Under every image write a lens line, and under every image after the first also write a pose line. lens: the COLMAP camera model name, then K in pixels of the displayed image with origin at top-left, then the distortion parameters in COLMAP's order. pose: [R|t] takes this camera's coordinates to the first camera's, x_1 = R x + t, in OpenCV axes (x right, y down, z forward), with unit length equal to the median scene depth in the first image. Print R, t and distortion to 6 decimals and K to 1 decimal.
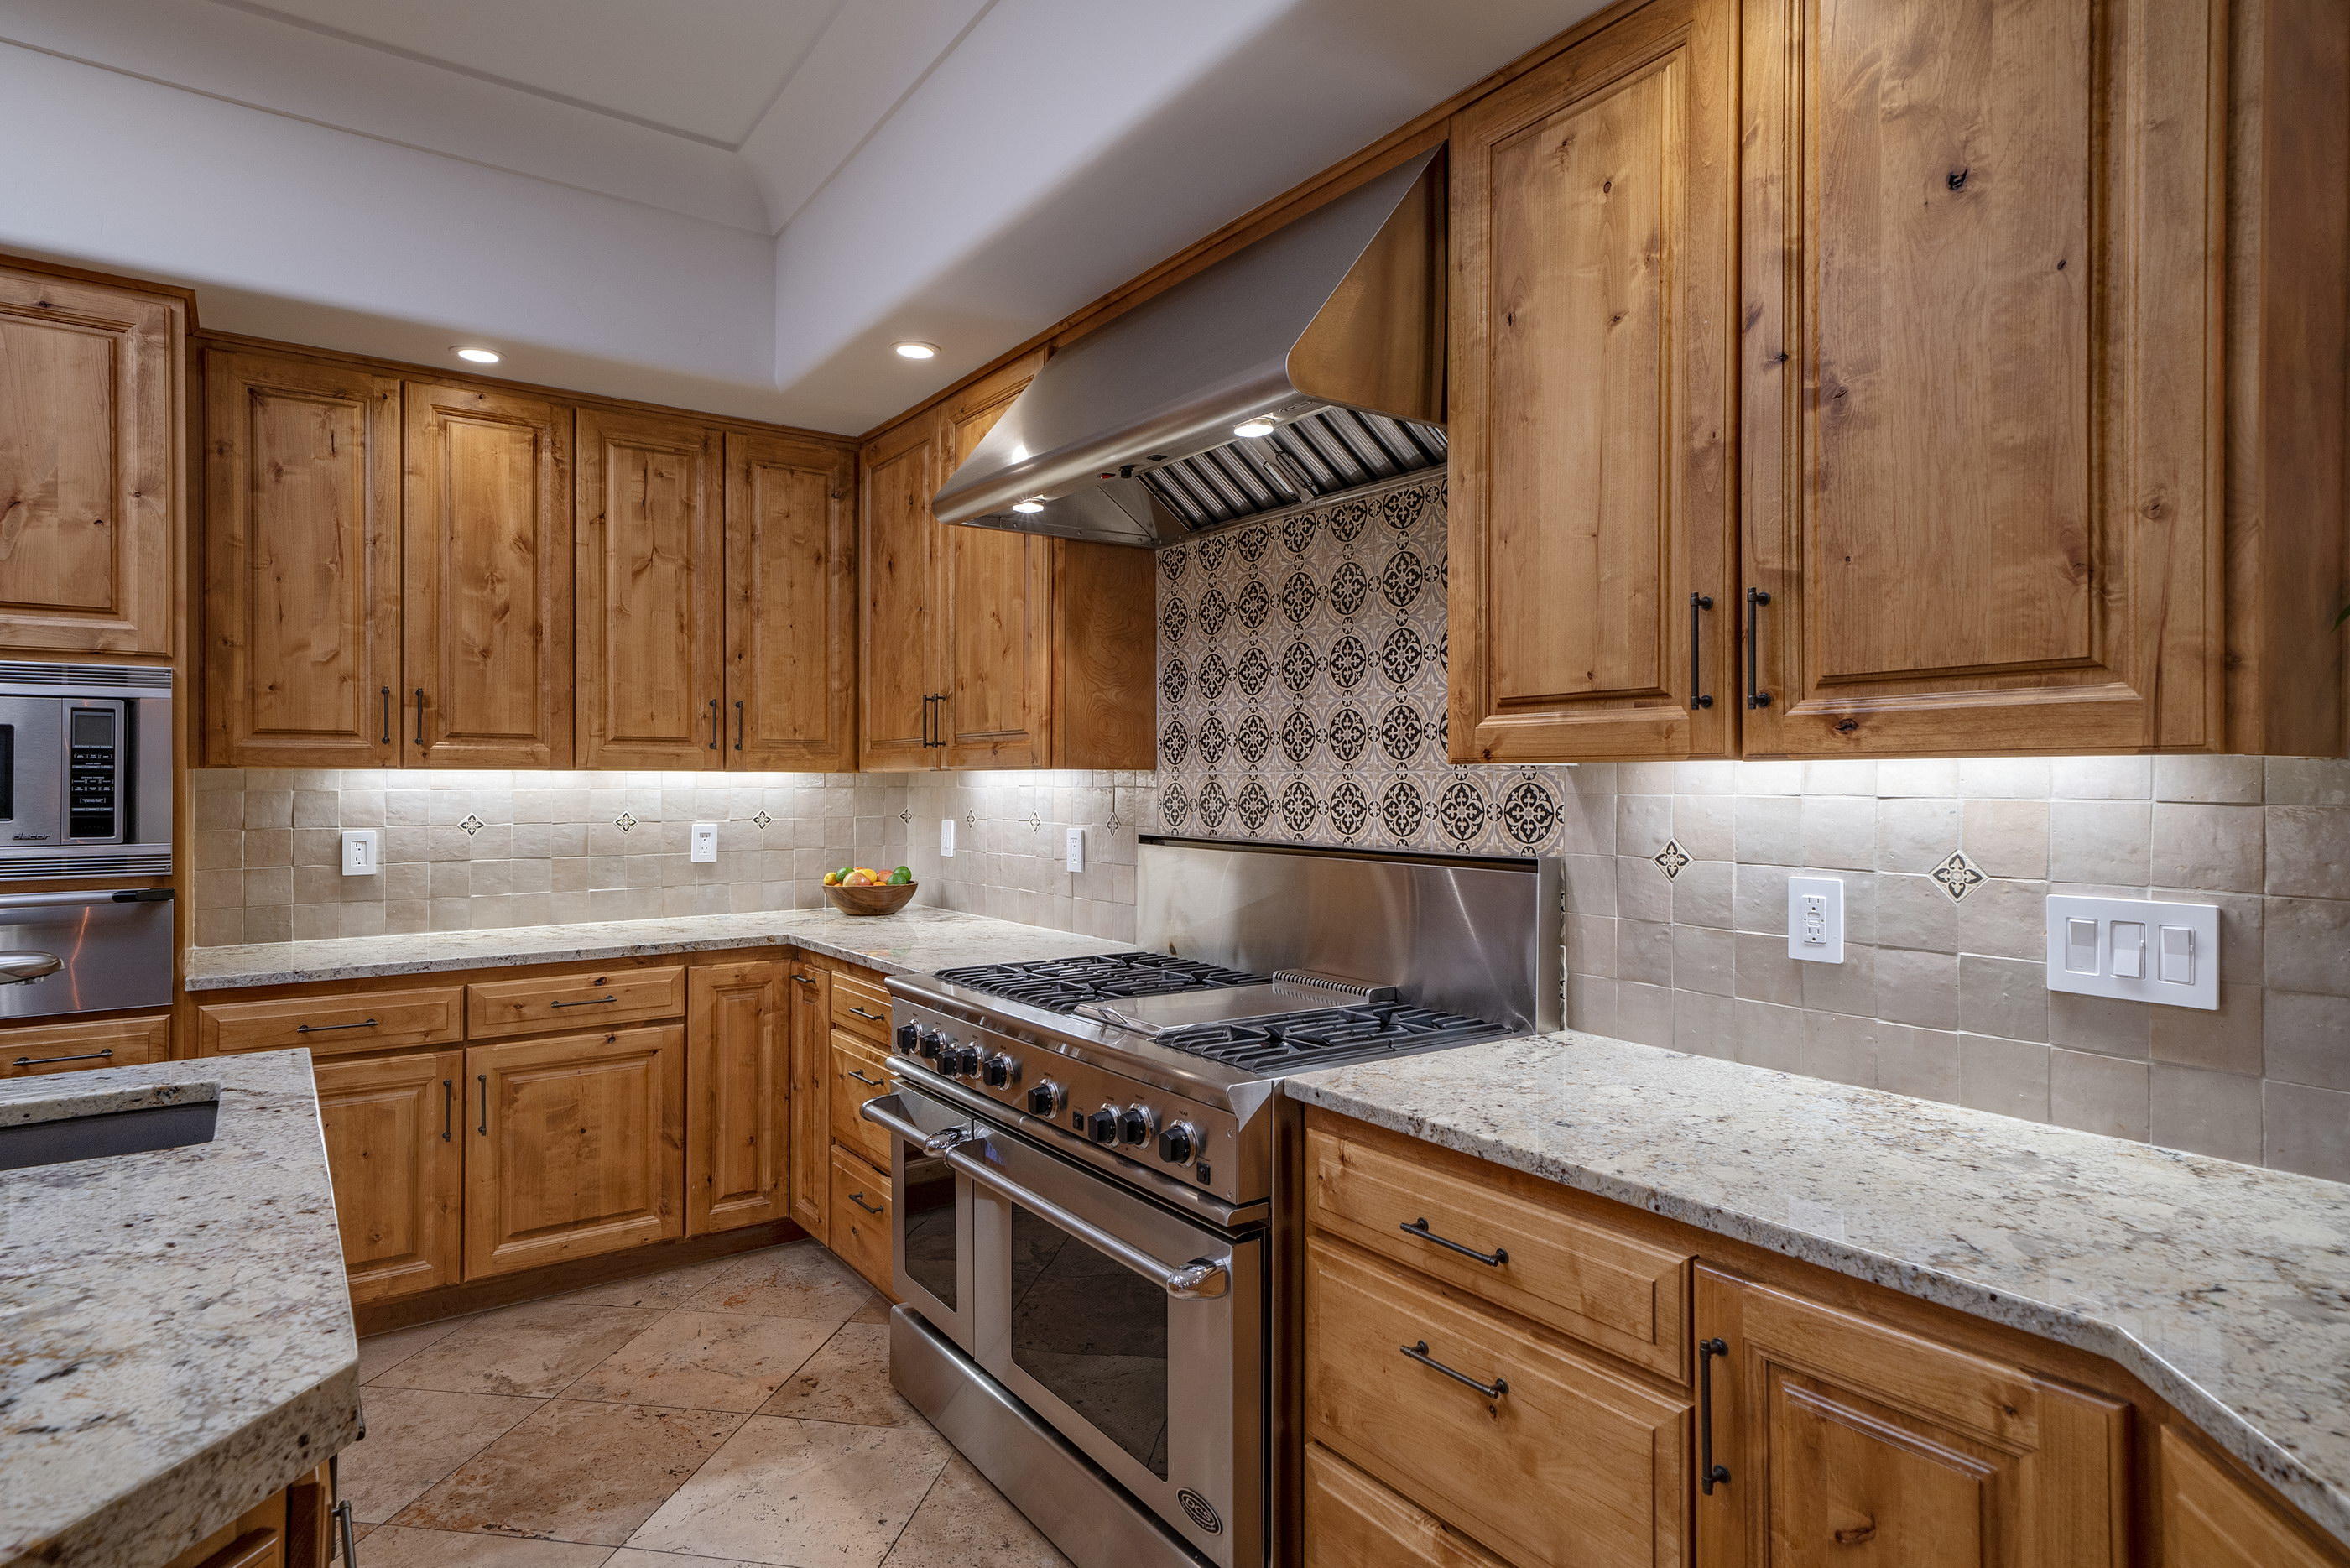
lens RADIAL K [[1247.7, 0, 1151.9], [0, 1247.7, 778.2], [0, 0, 1]] dist [0.014854, 0.002147]
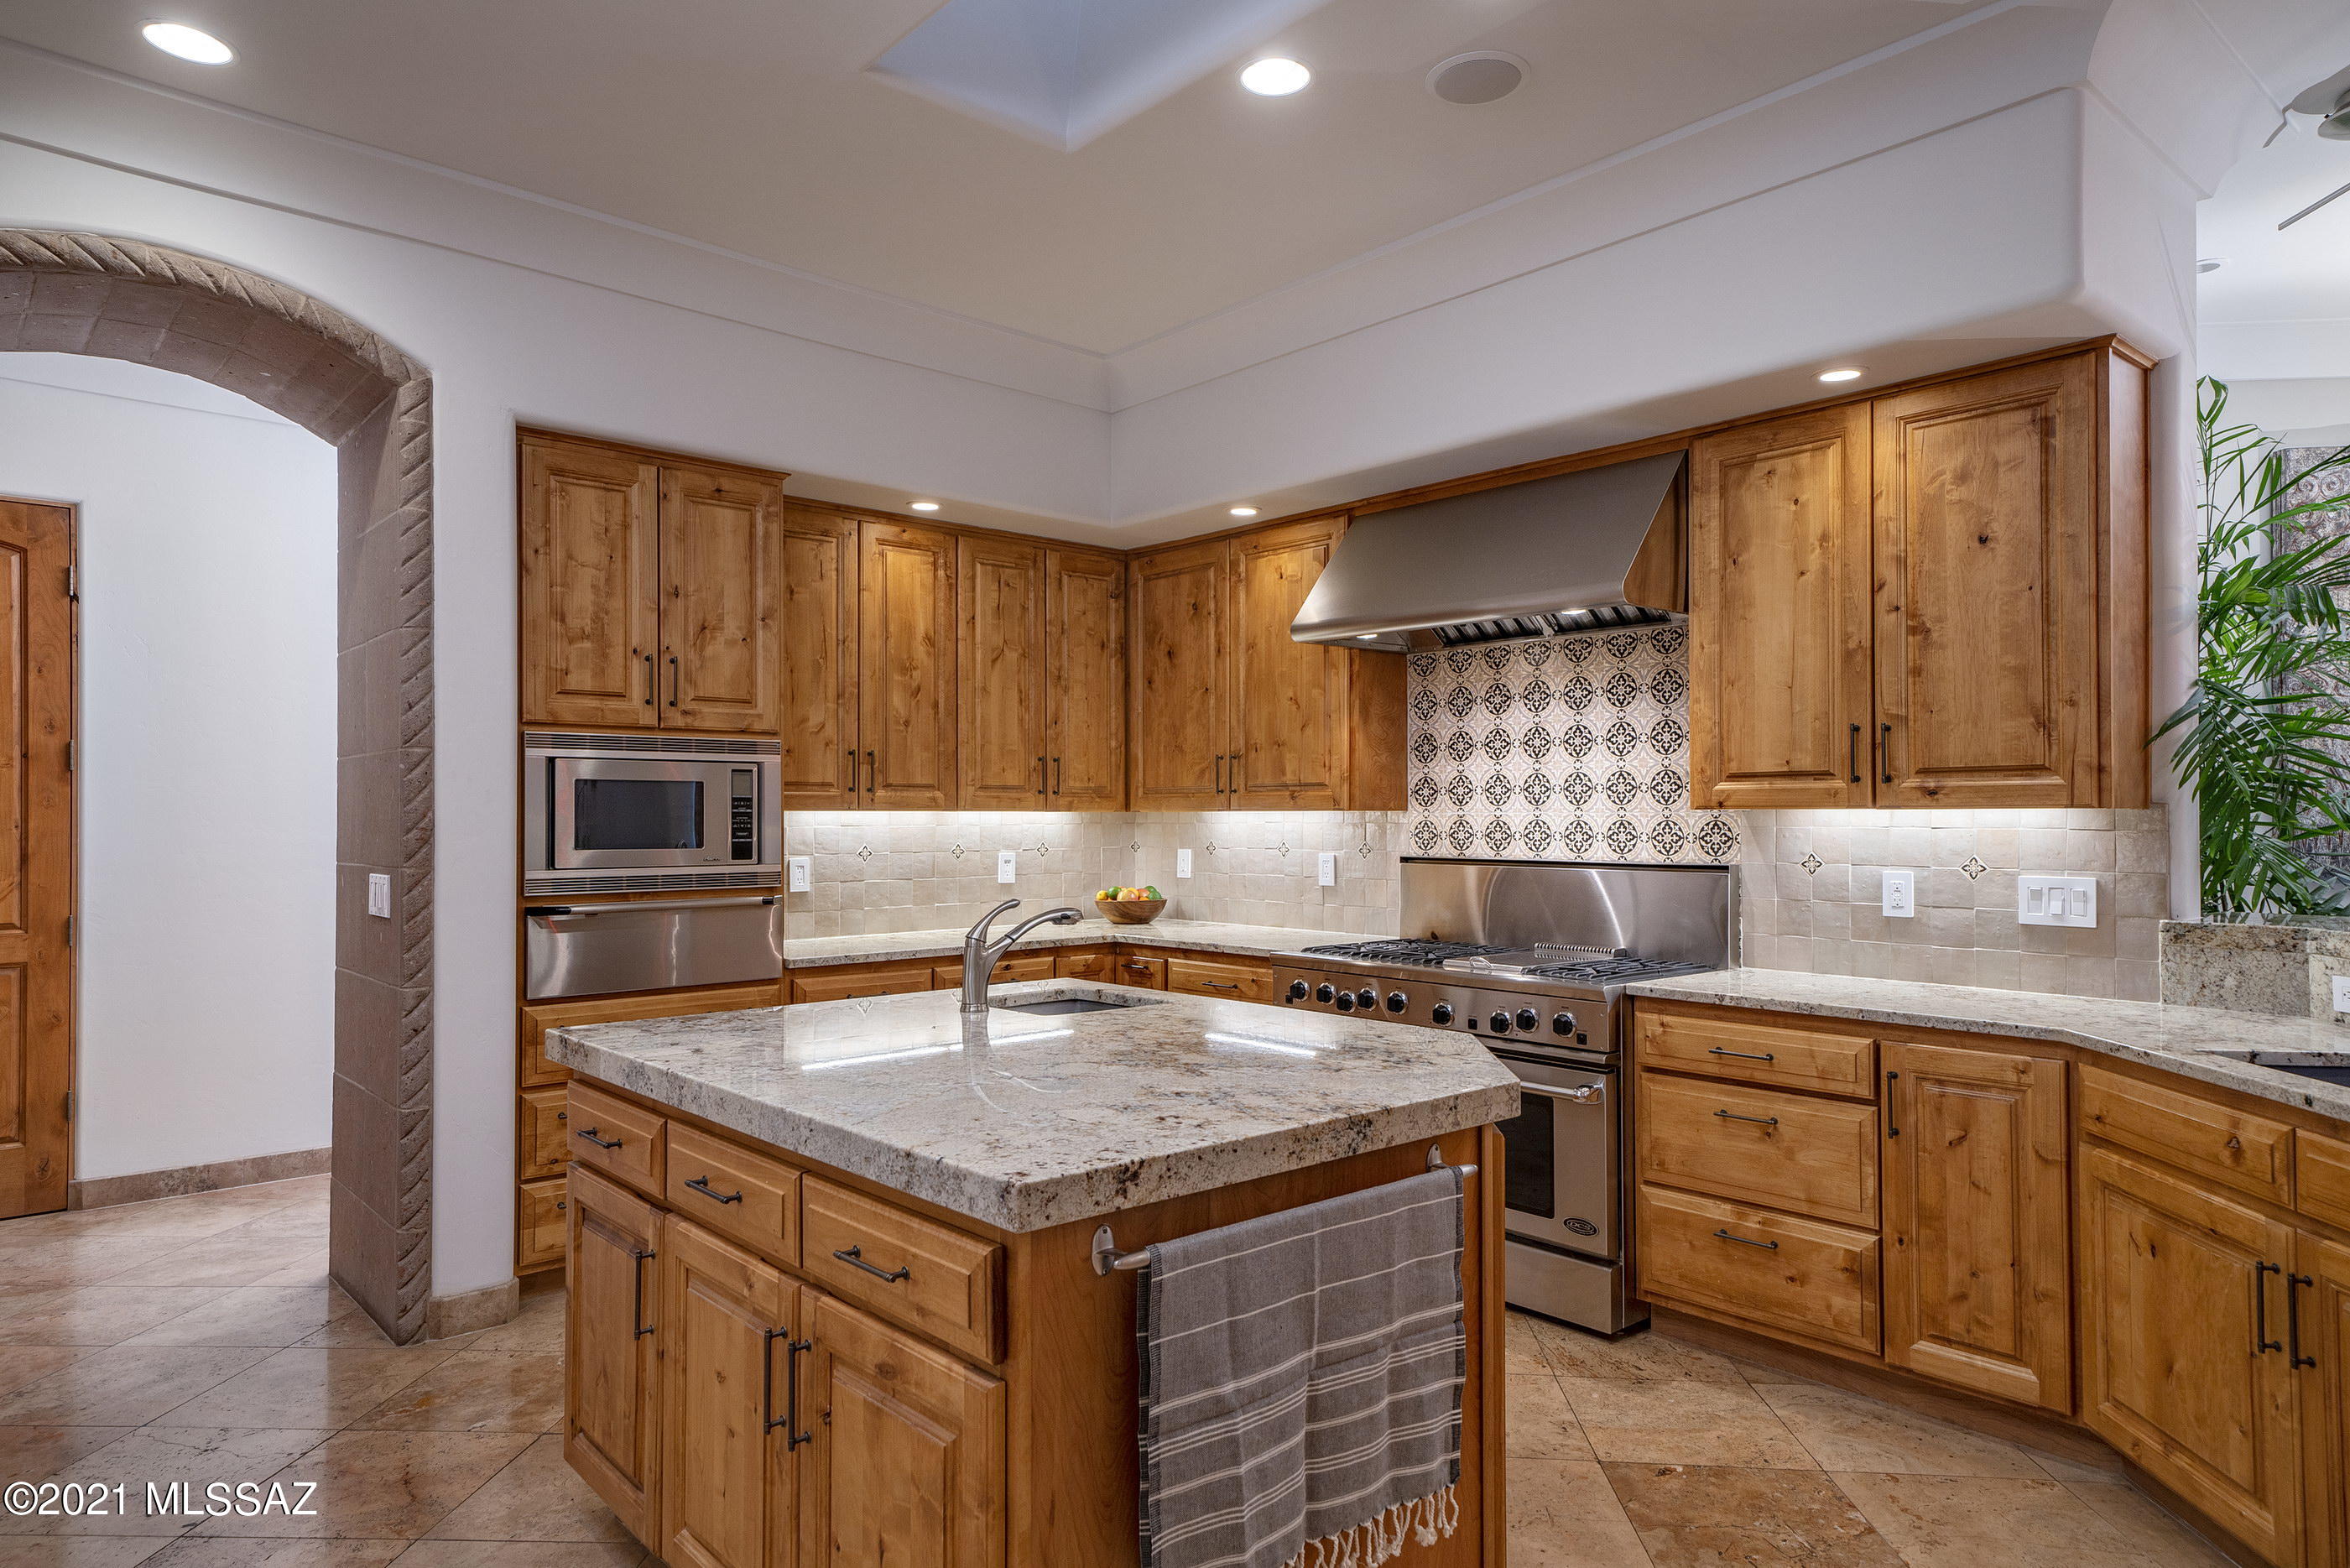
lens RADIAL K [[1397.5, 0, 1177.1], [0, 1397.5, 799.0], [0, 0, 1]] dist [0.016394, 0.004724]
pose [[0.991738, 0.000098, 0.128283, -0.478096], [0.001107, 0.999956, -0.009326, -0.005646], [-0.128278, 0.009391, 0.991694, -0.555344]]
